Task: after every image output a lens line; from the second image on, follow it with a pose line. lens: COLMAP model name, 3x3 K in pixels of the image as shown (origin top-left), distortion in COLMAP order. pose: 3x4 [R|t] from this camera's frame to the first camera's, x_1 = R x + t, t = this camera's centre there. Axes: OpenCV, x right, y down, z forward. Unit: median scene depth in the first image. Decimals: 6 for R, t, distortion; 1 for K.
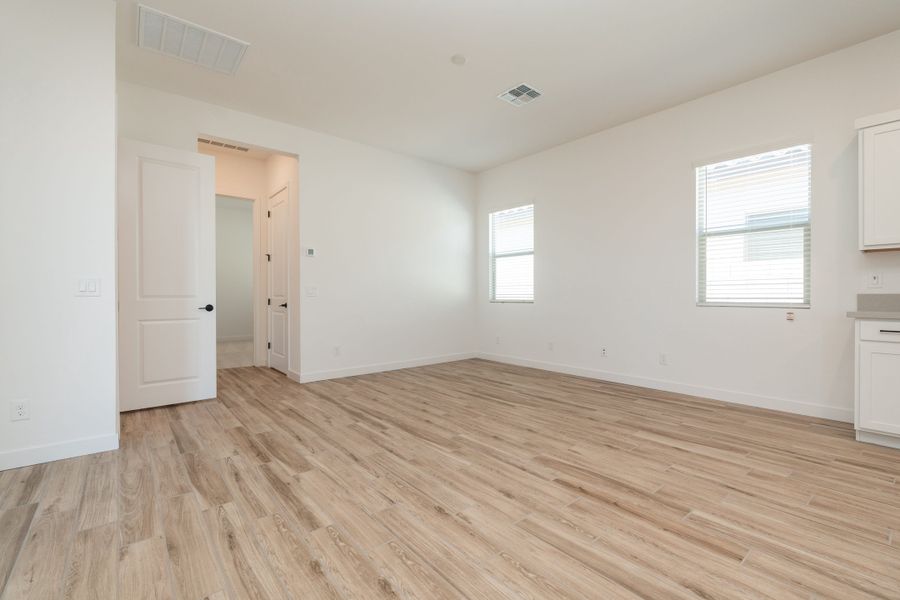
lens RADIAL K [[395.9, 0, 450.4], [0, 395.9, 299.1], [0, 0, 1]] dist [-0.011230, -0.000210]
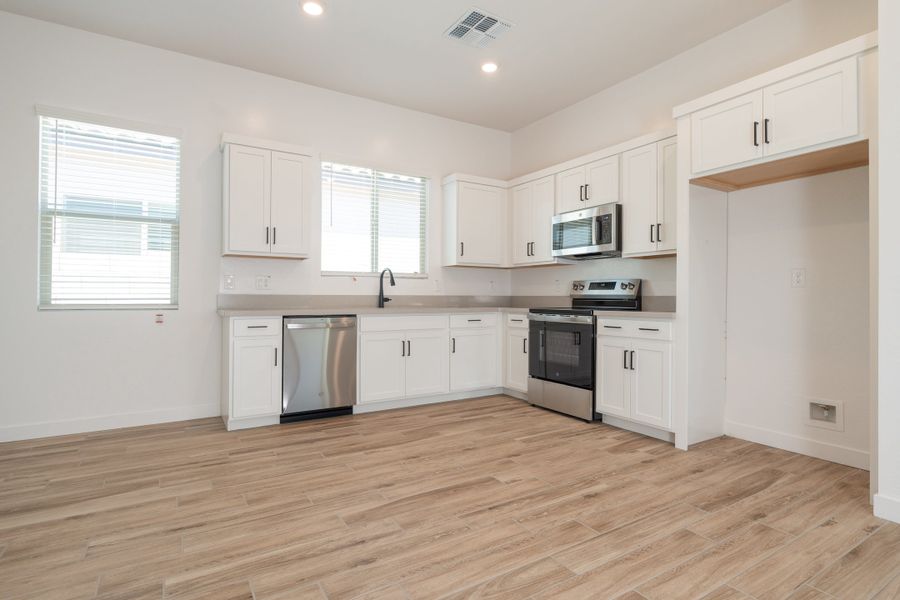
lens RADIAL K [[452.1, 0, 450.0], [0, 452.1, 295.1], [0, 0, 1]] dist [-0.002187, -0.000698]
pose [[0.140912, 0.004252, 0.990013, -0.114685], [0.006762, 0.999963, -0.005257, -0.001244], [-0.989999, 0.007435, 0.140878, 0.237773]]
